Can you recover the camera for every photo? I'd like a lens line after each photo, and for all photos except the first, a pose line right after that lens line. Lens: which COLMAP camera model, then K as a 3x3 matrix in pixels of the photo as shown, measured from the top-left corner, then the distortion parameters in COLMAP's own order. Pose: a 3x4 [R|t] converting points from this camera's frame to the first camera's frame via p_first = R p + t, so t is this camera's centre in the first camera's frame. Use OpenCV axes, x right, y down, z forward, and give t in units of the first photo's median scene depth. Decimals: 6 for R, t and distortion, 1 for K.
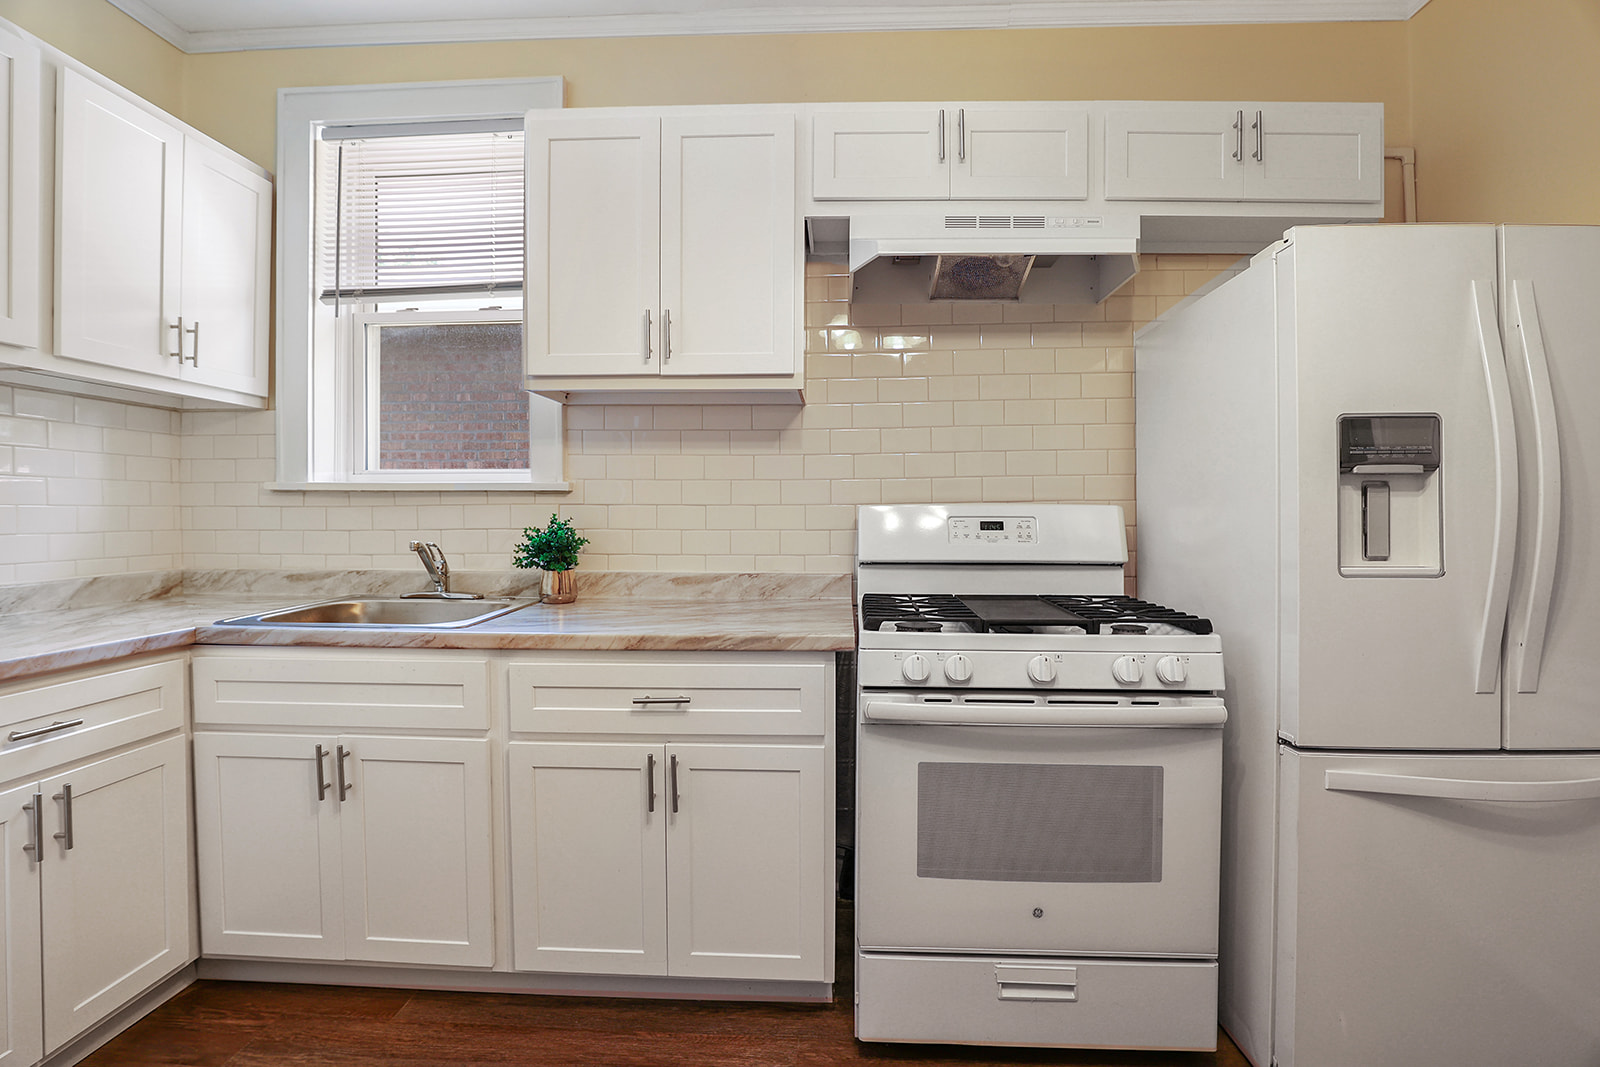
lens RADIAL K [[749.0, 0, 801.2], [0, 749.0, 520.7], [0, 0, 1]] dist [-0.037475, 0.006684]
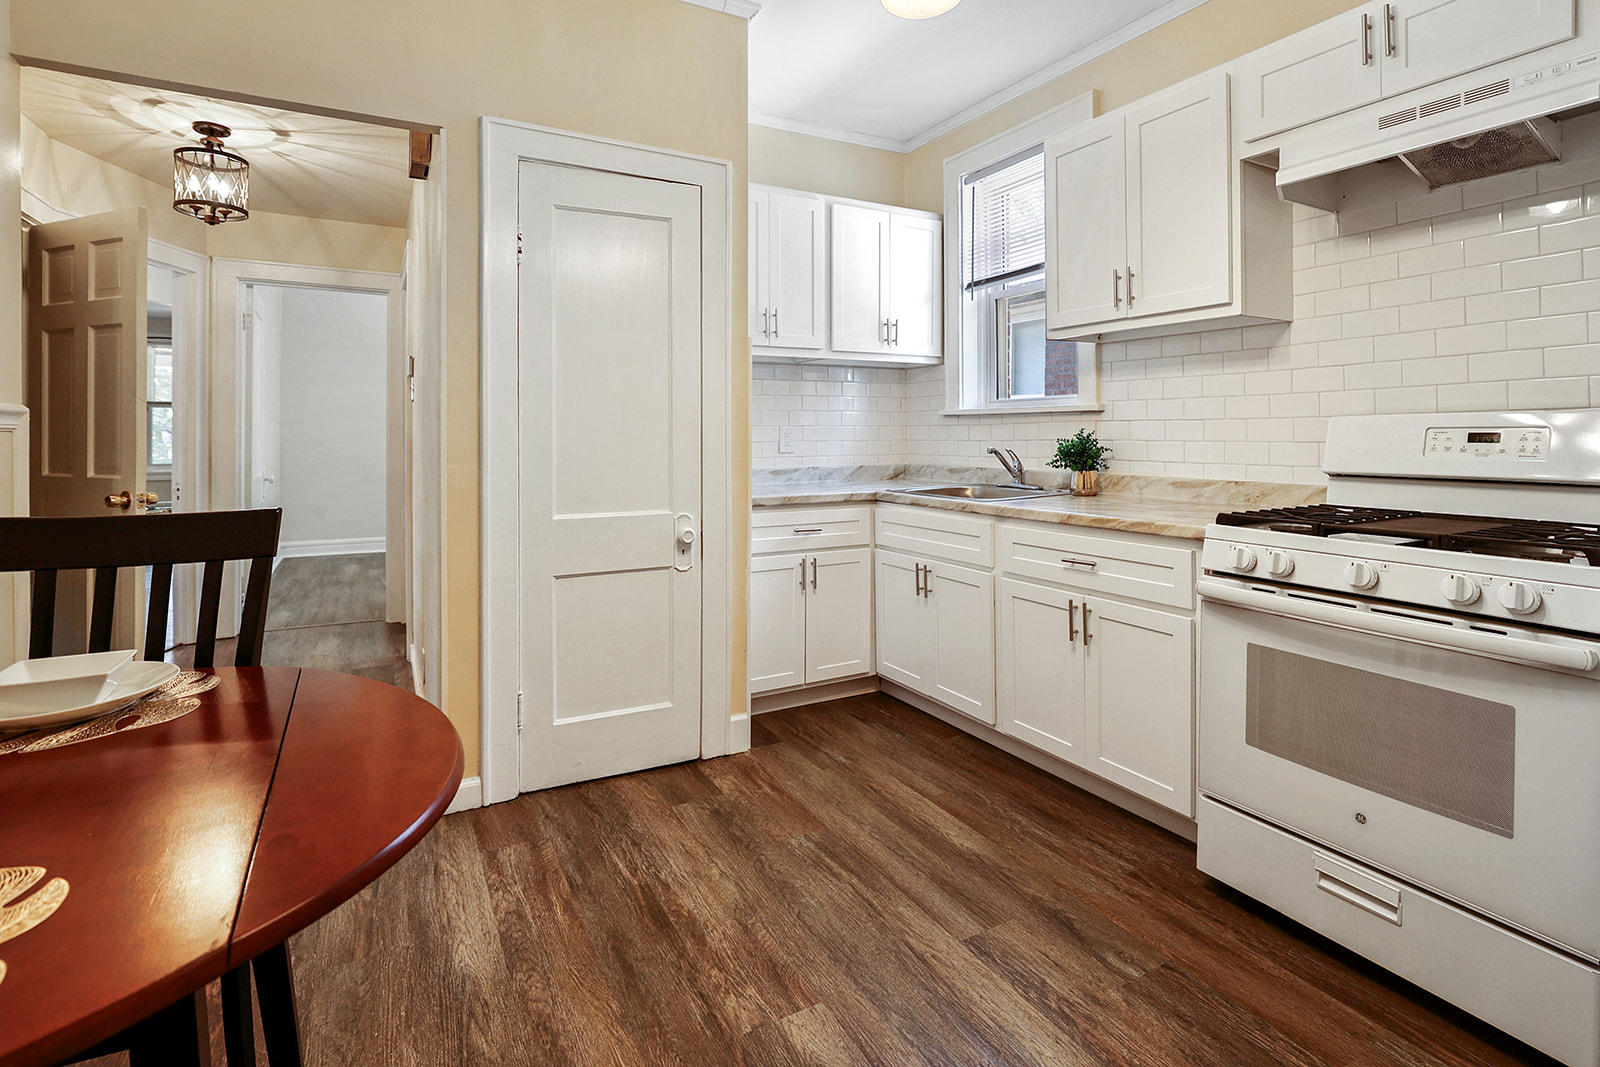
lens RADIAL K [[749.0, 0, 796.5], [0, 749.0, 436.2], [0, 0, 1]] dist [-0.037475, 0.006684]
pose [[0.526201, 0.000459, -0.850360, 0.634706], [-0.005728, 0.999979, -0.003005, 0.014003], [0.850341, 0.006452, 0.526193, -0.150905]]
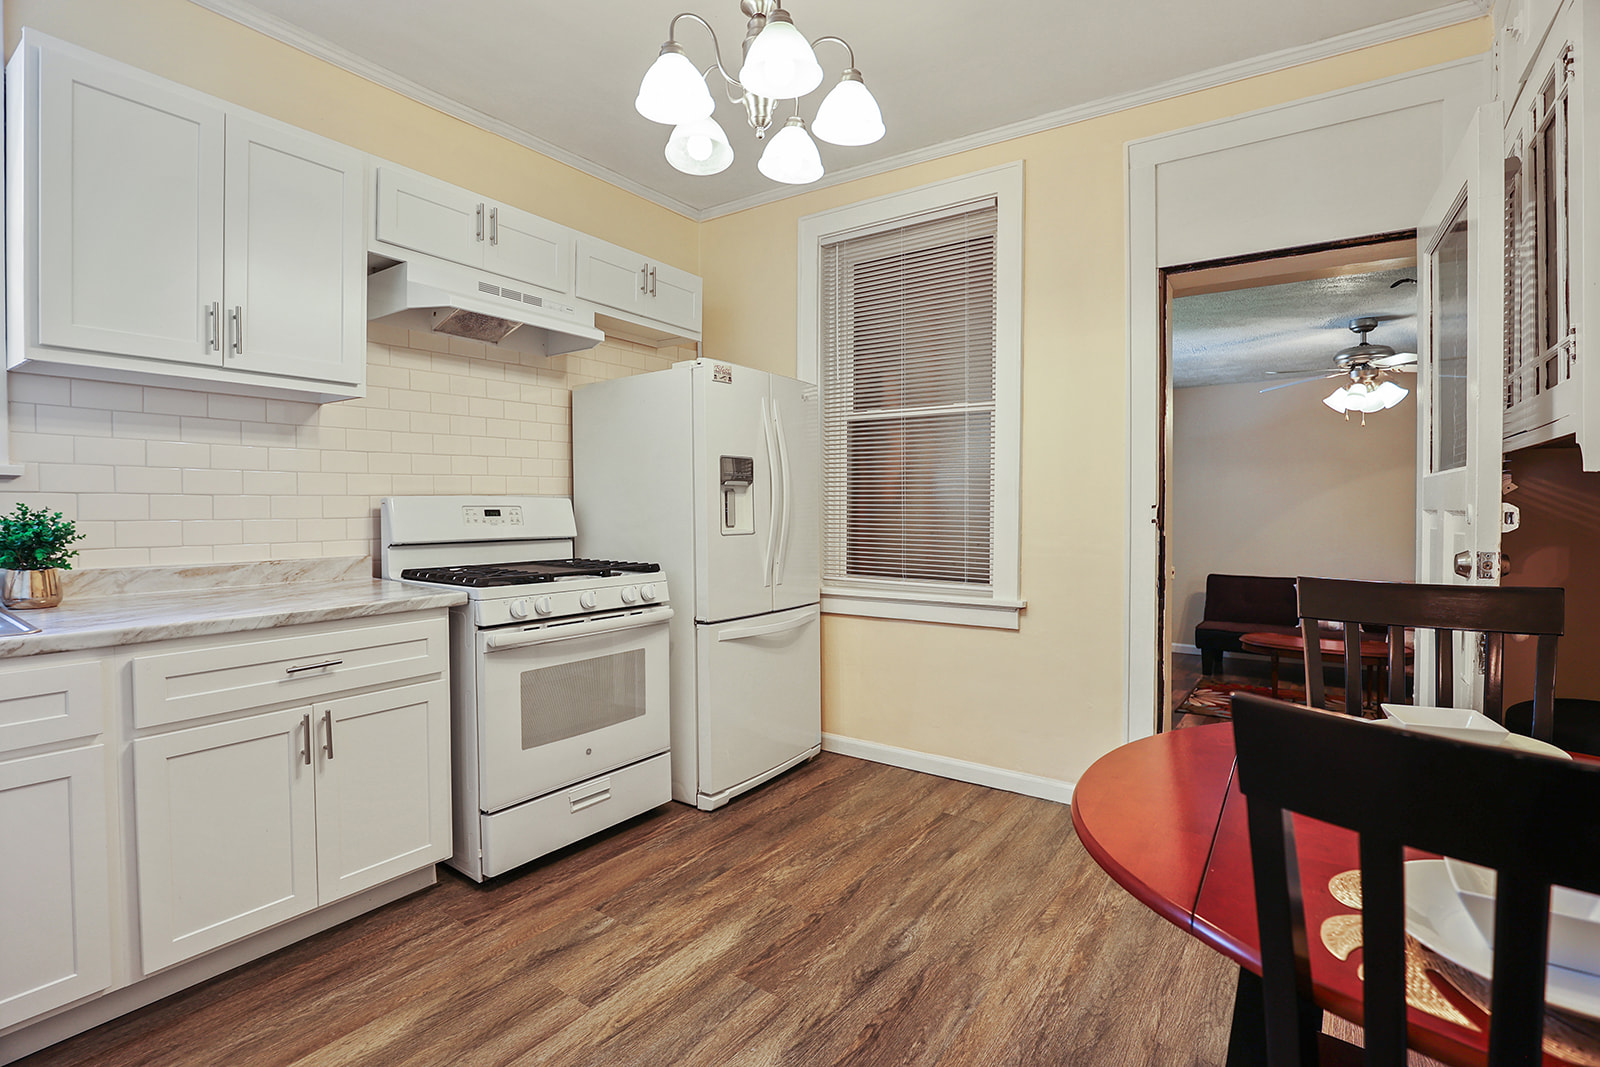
lens RADIAL K [[749.0, 0, 799.9], [0, 749.0, 527.2], [0, 0, 1]] dist [-0.037475, 0.006684]
pose [[0.540068, -0.024459, 0.841266, -0.656967], [0.004580, 0.999648, 0.026124, 0.000104], [-0.841609, -0.010255, 0.539990, -0.218515]]
